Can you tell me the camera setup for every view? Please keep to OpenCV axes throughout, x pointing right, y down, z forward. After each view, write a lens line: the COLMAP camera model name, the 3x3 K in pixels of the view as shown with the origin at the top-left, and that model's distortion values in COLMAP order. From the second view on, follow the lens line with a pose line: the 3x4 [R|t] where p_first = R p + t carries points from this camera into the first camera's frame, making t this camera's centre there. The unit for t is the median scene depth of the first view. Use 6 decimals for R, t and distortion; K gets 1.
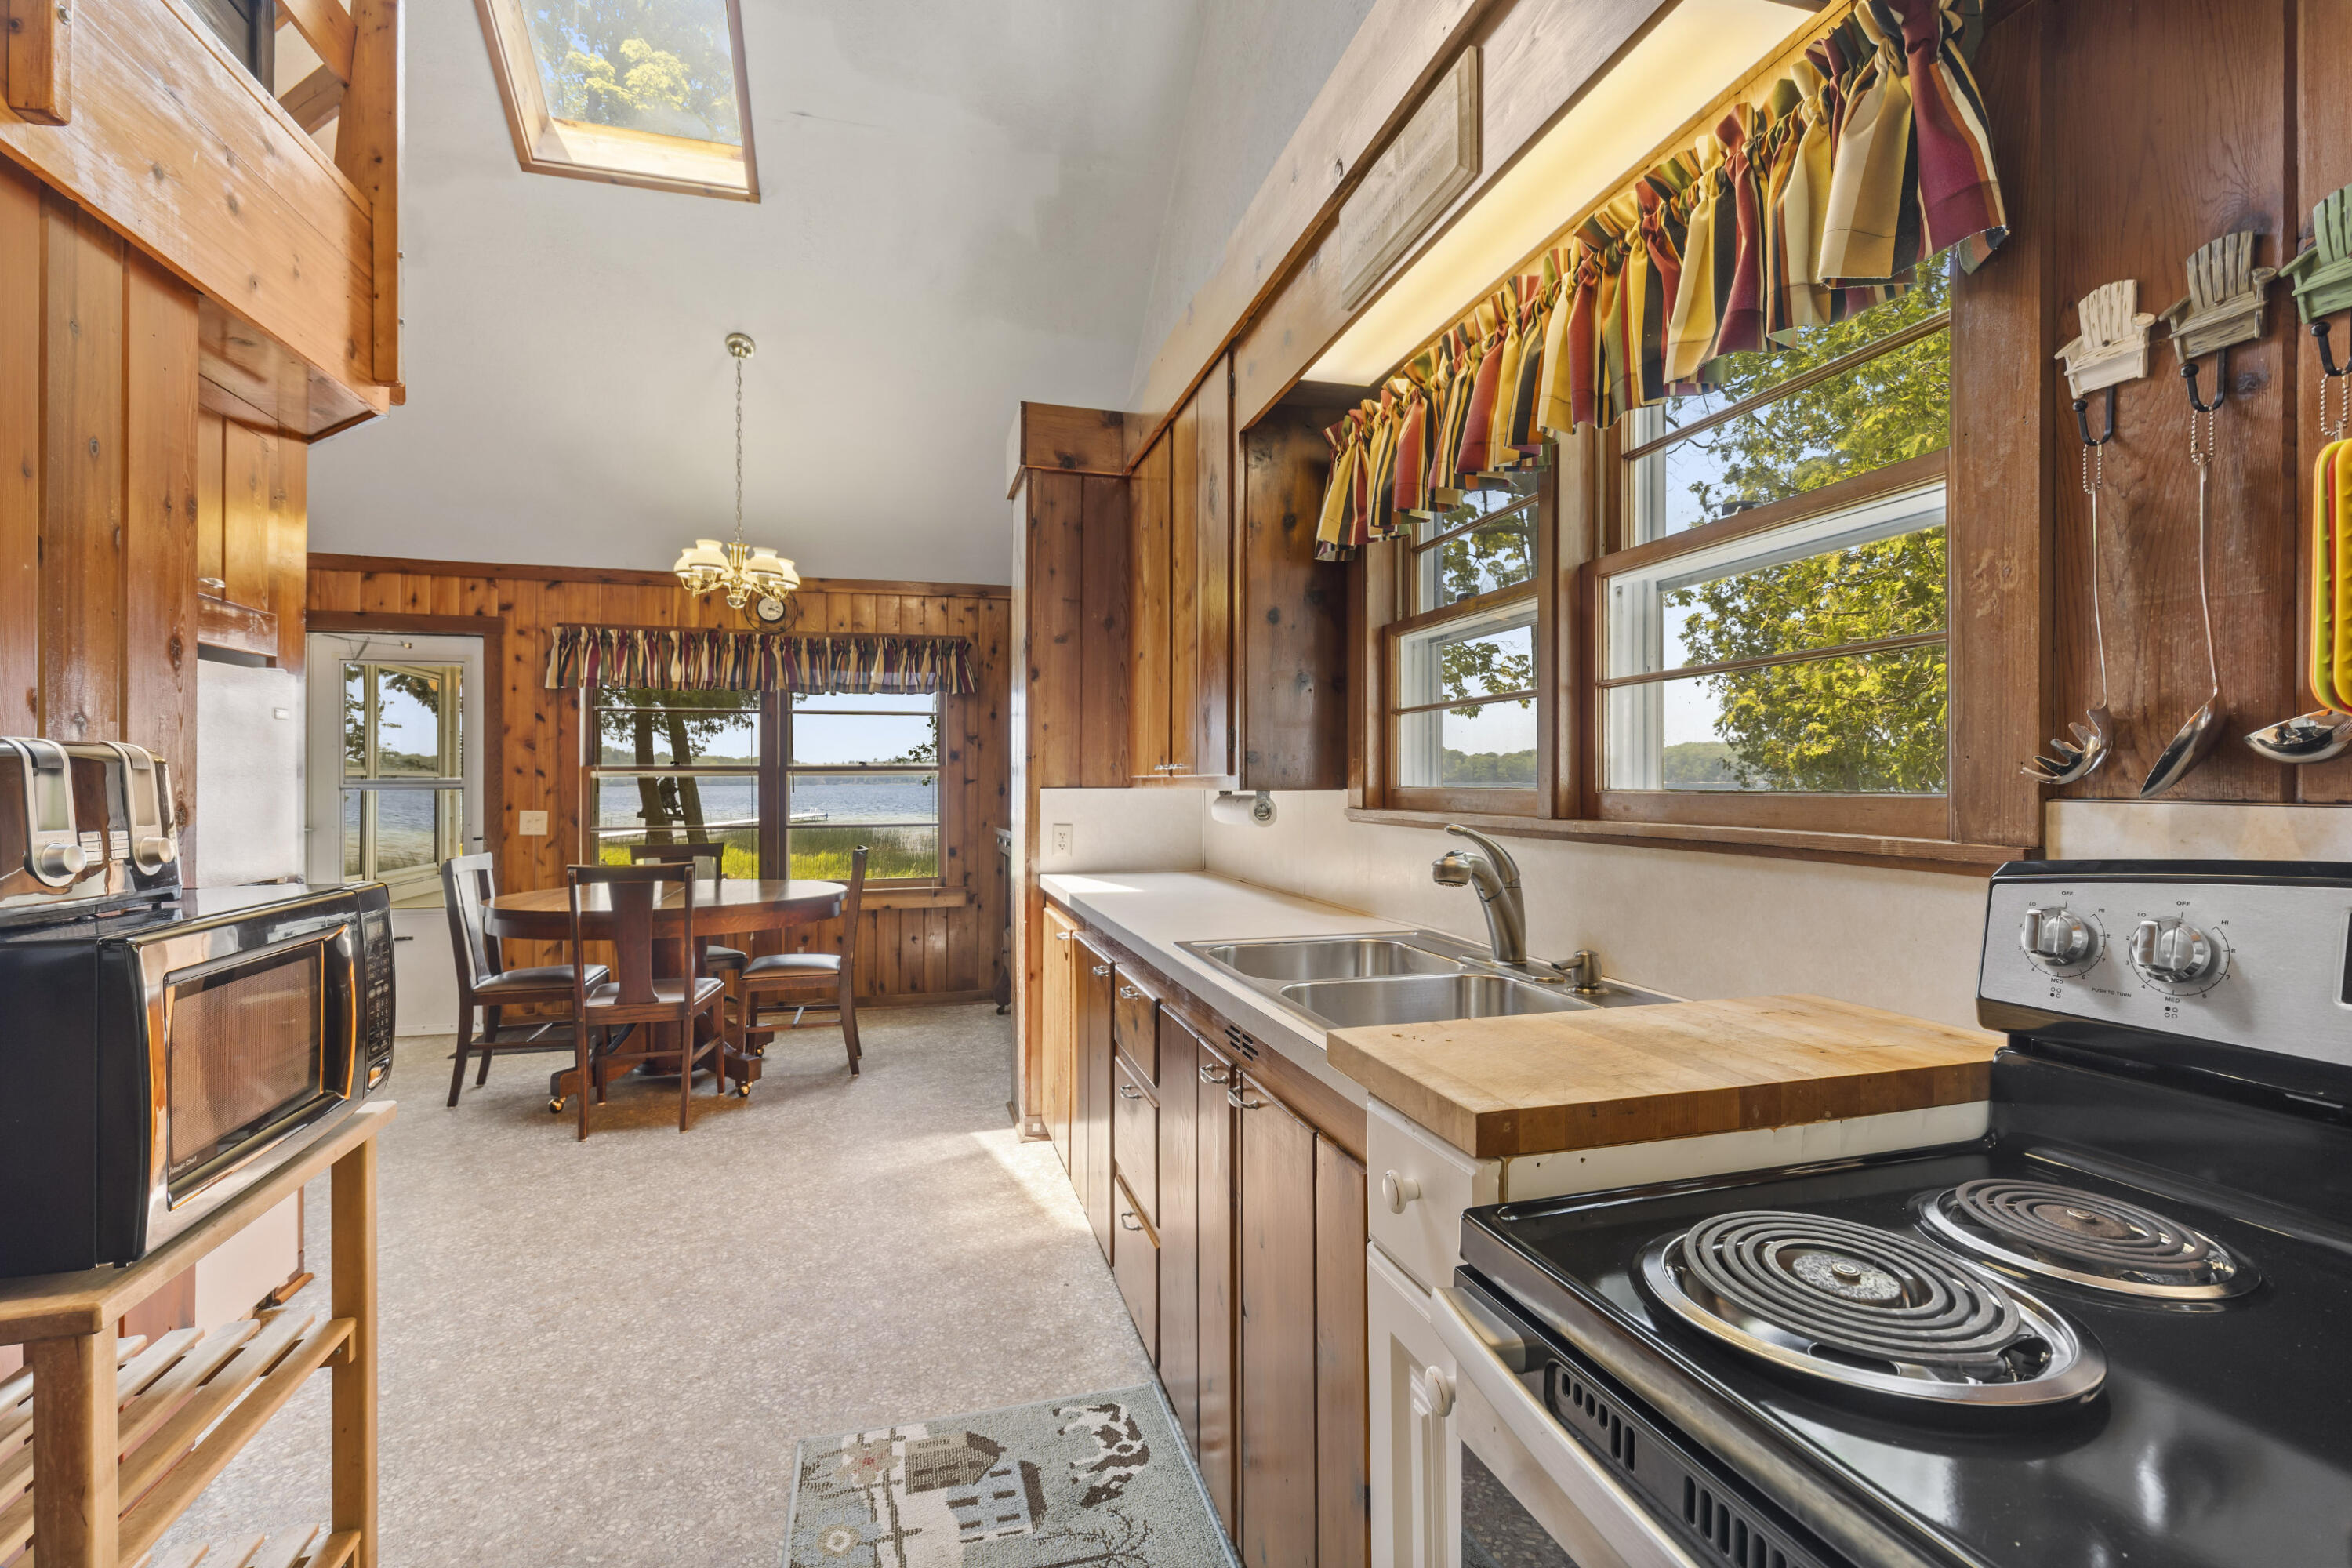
lens RADIAL K [[1084.7, 0, 1172.1], [0, 1084.7, 784.0], [0, 0, 1]] dist [-0.003256, -0.000093]
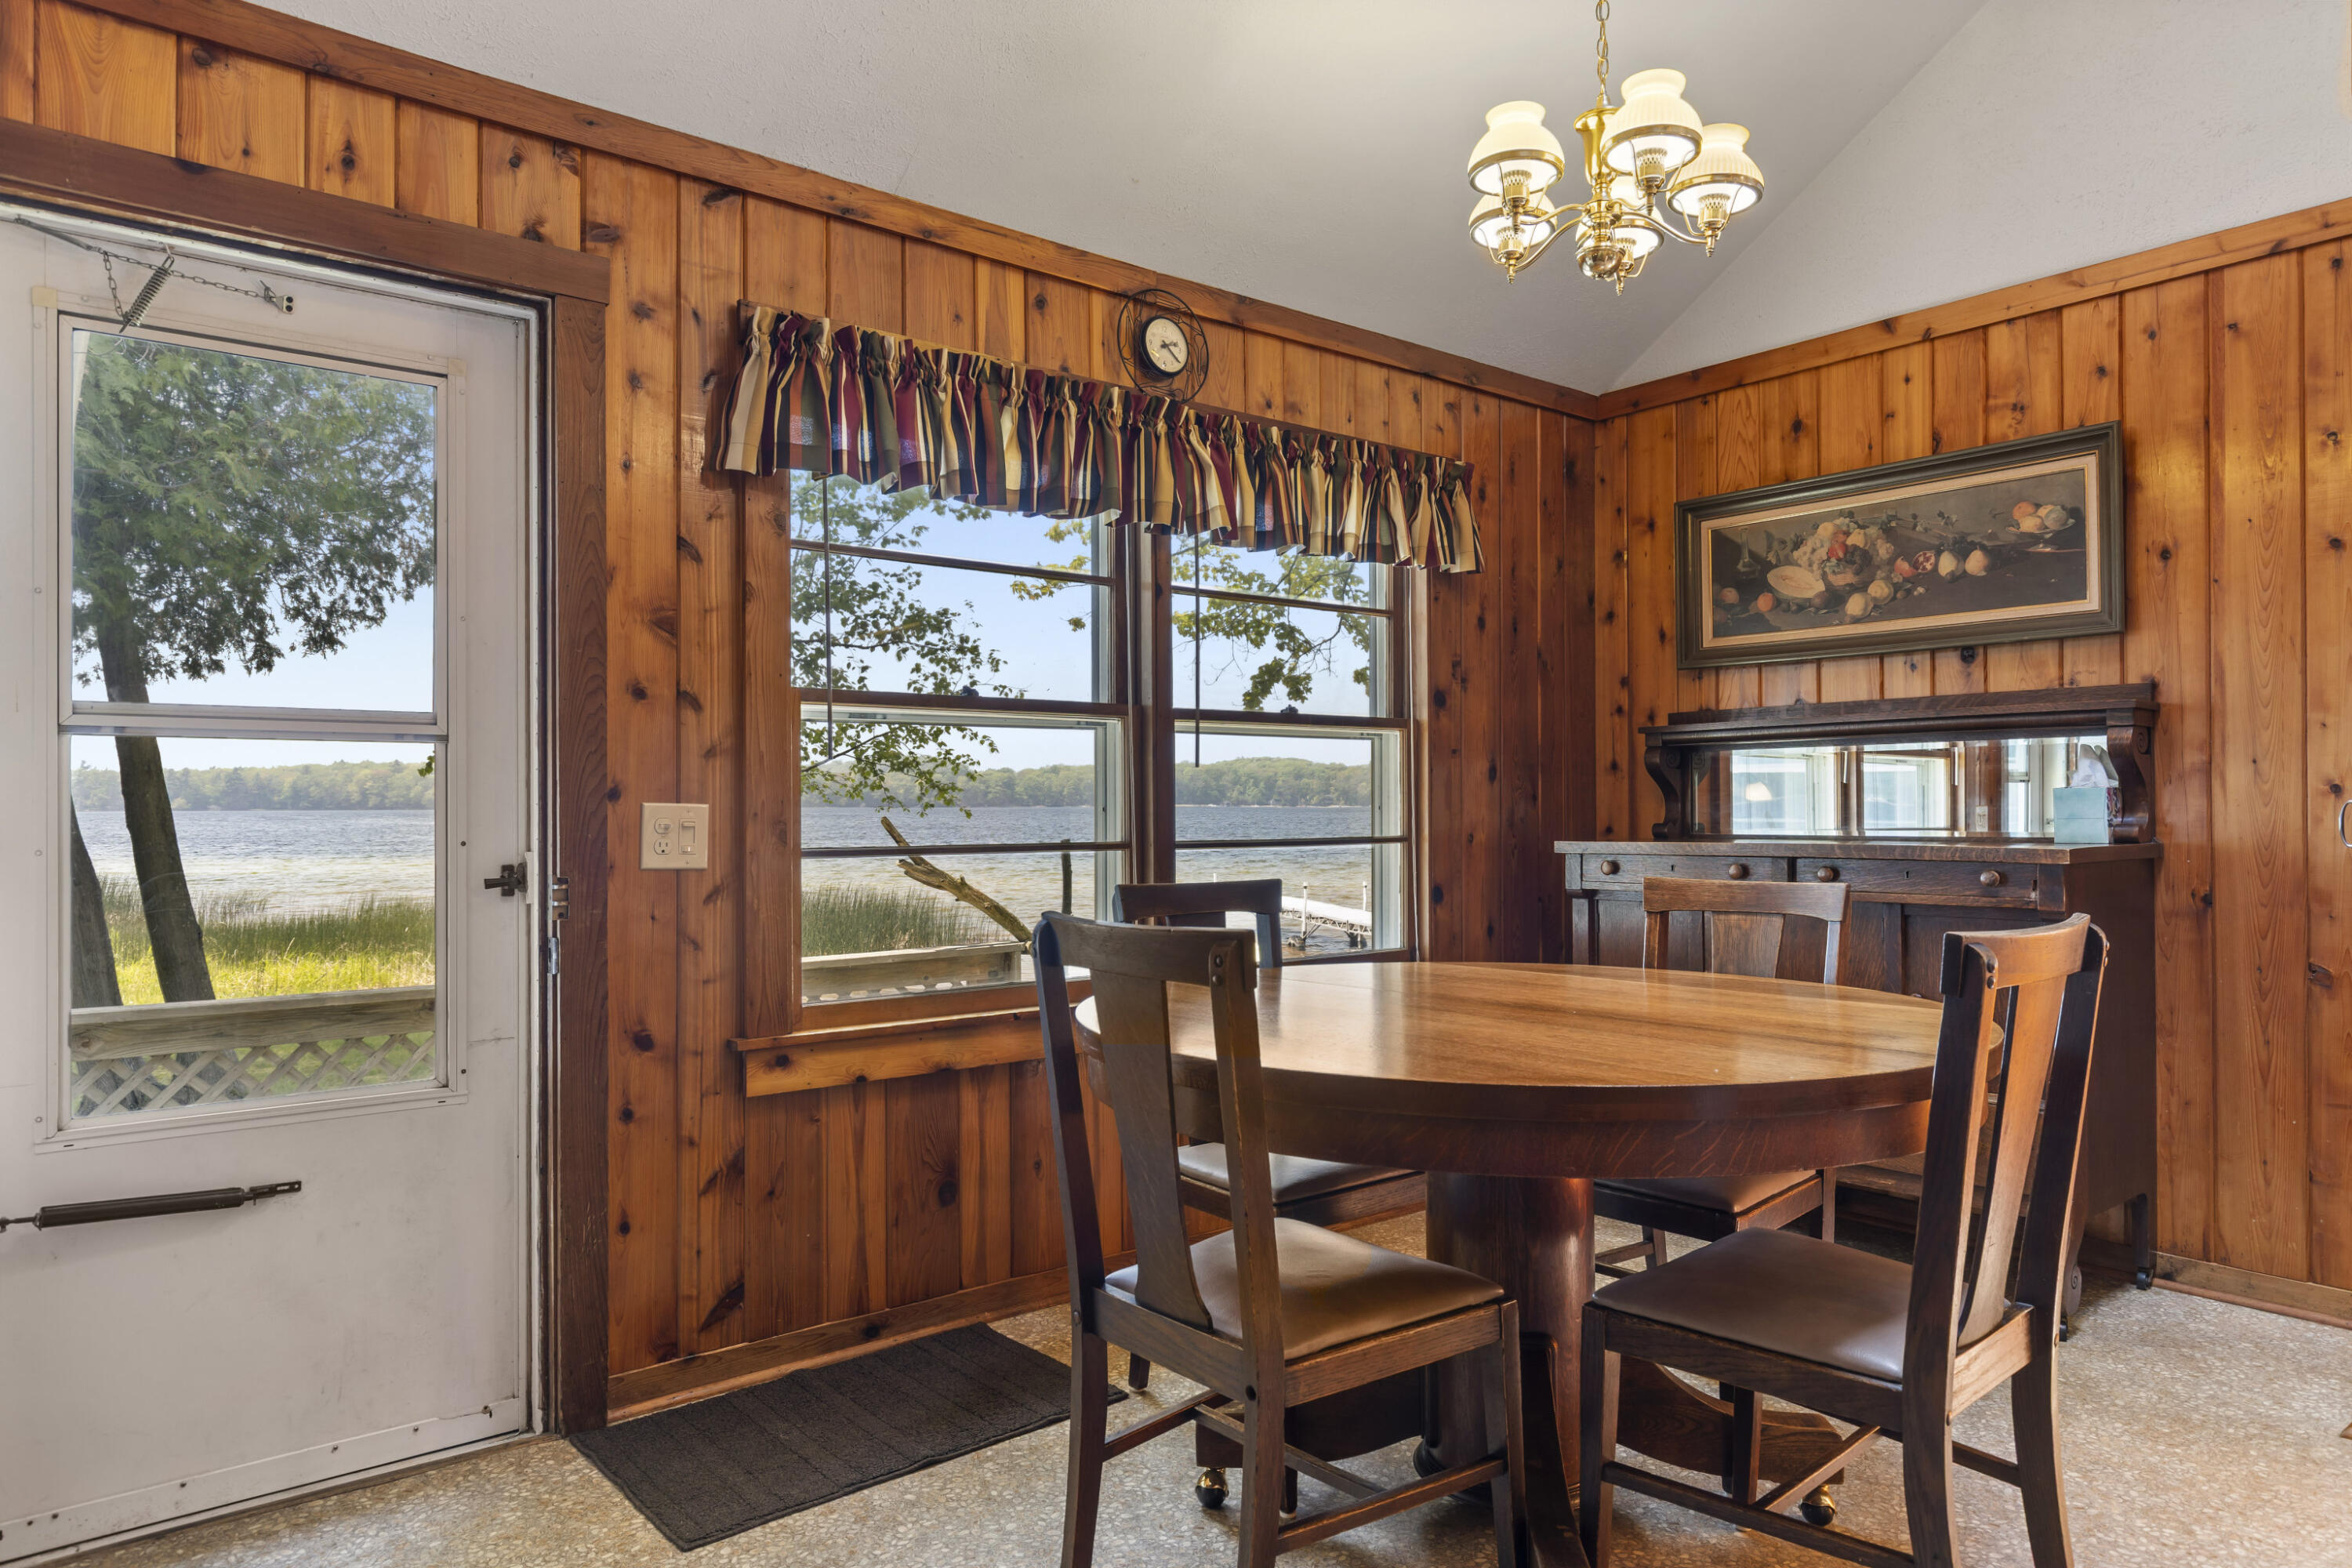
lens RADIAL K [[1477.6, 0, 1168.0], [0, 1477.6, 789.3], [0, 0, 1]] dist [-0.004508, -0.001077]
pose [[0.910976, 0.006314, 0.412411, -0.642997], [-0.000079, 0.999885, -0.015134, 0.027376], [-0.412459, 0.013754, 0.910872, 0.481975]]
